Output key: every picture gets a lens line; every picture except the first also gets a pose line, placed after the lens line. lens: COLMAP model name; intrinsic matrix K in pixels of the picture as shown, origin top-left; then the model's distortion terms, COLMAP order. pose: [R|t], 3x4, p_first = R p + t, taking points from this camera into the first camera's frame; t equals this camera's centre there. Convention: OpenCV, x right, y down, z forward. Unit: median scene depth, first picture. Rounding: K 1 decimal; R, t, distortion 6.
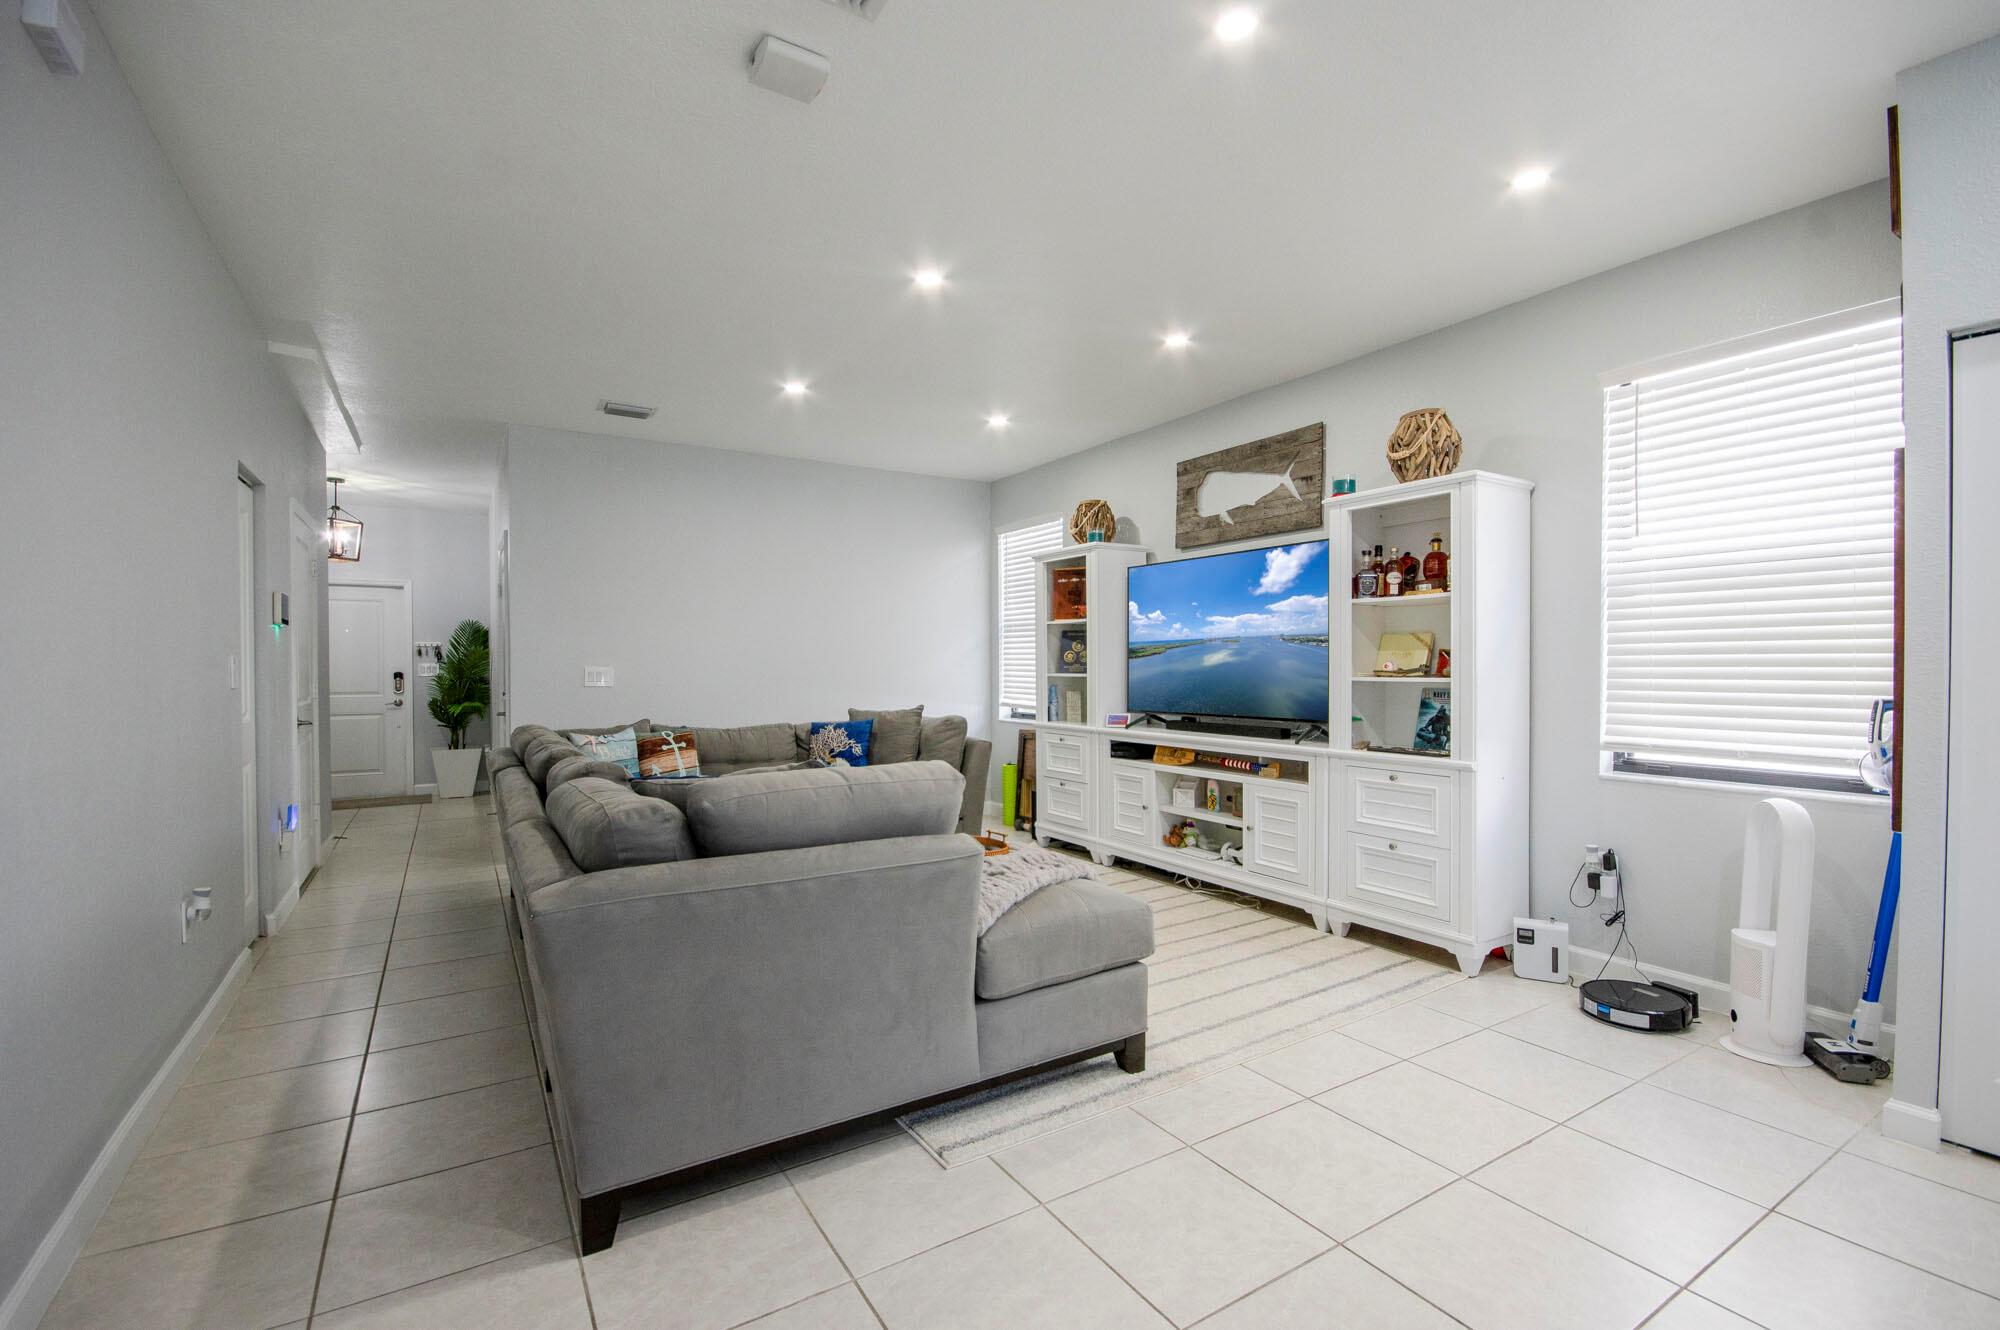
lens RADIAL K [[890.5, 0, 1004.9], [0, 890.5, 672.2], [0, 0, 1]] dist [-0.004737, -0.001254]
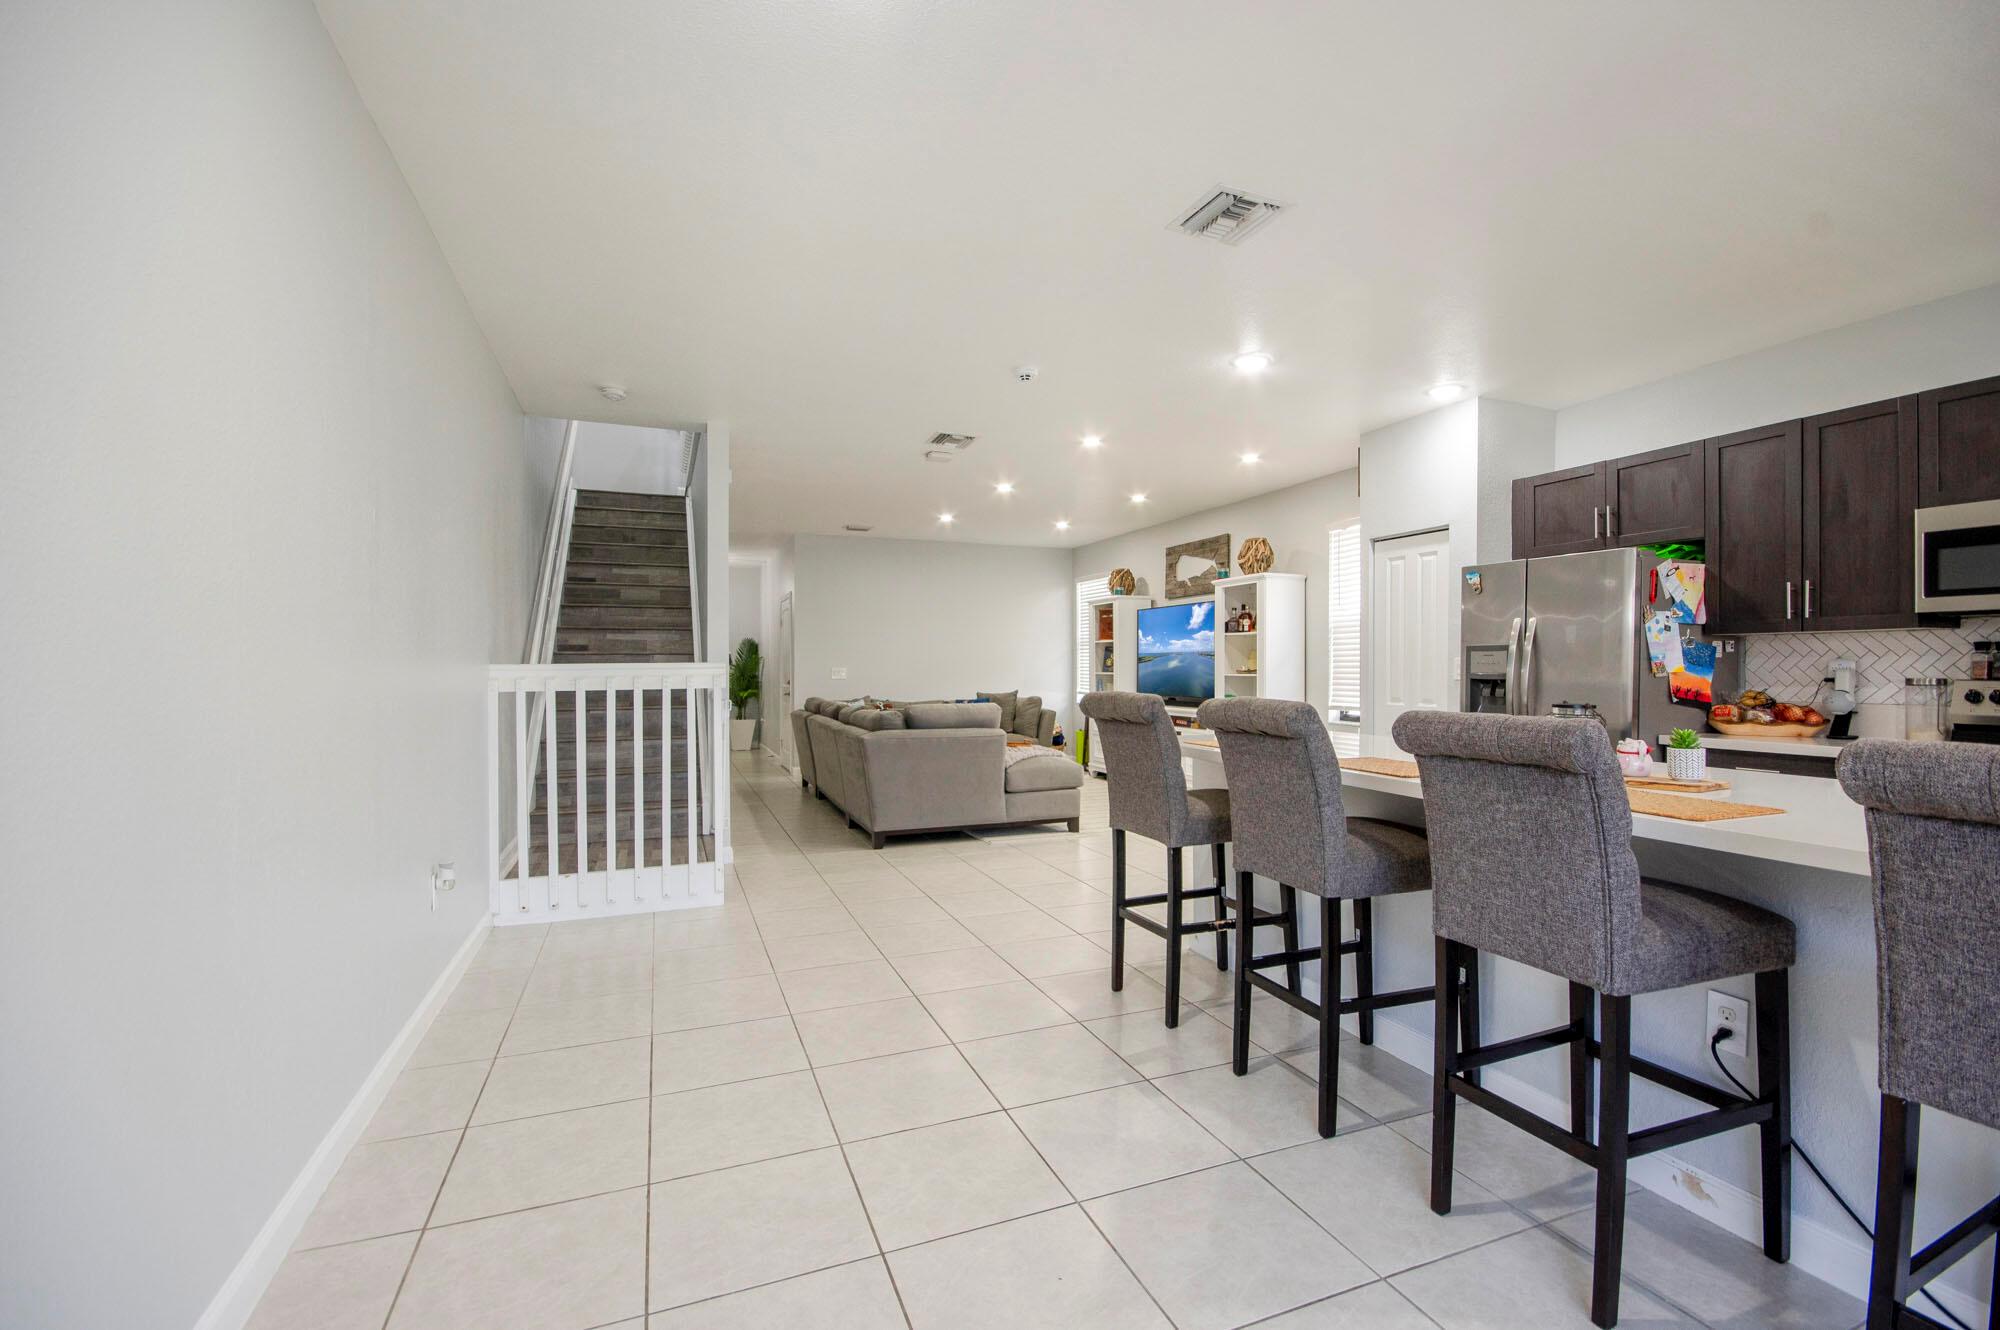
lens RADIAL K [[890.5, 0, 1004.9], [0, 890.5, 672.2], [0, 0, 1]] dist [-0.004737, -0.001254]
pose [[0.983533, 0.002297, -0.180716, 0.222361], [-0.002664, 0.999995, -0.001793, 0.005760], [0.180711, 0.002245, 0.983534, -0.810137]]
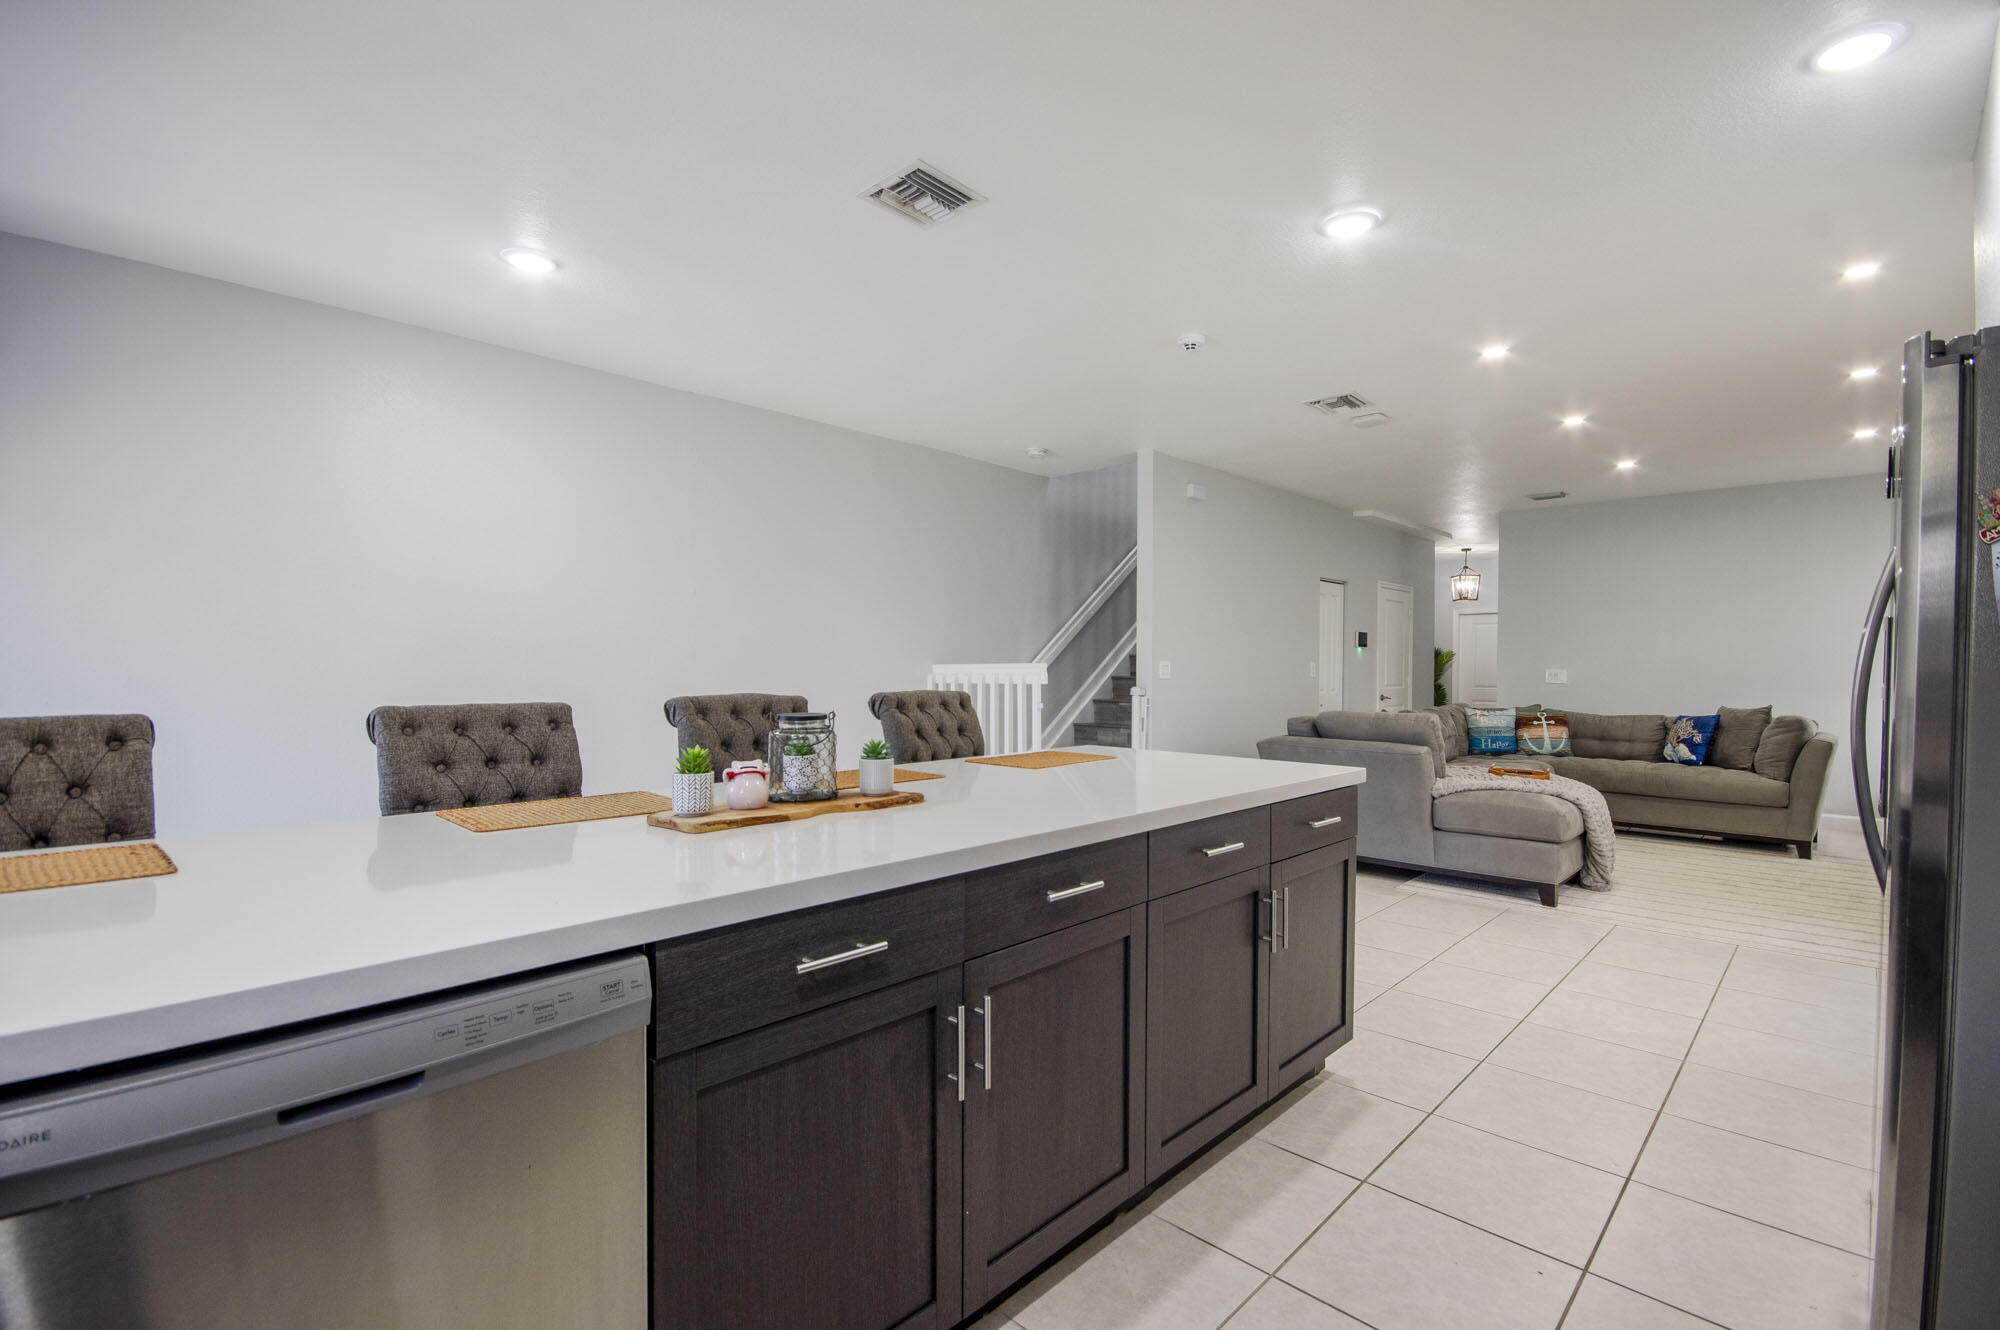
lens RADIAL K [[900.5, 0, 1012.9], [0, 900.5, 674.5], [0, 0, 1]] dist [0.008075, -0.000853]
pose [[0.246357, 0.012501, -0.969098, 0.877288], [-0.013944, 0.999859, 0.009353, 0.000305], [0.969079, 0.011209, 0.246497, -0.241668]]
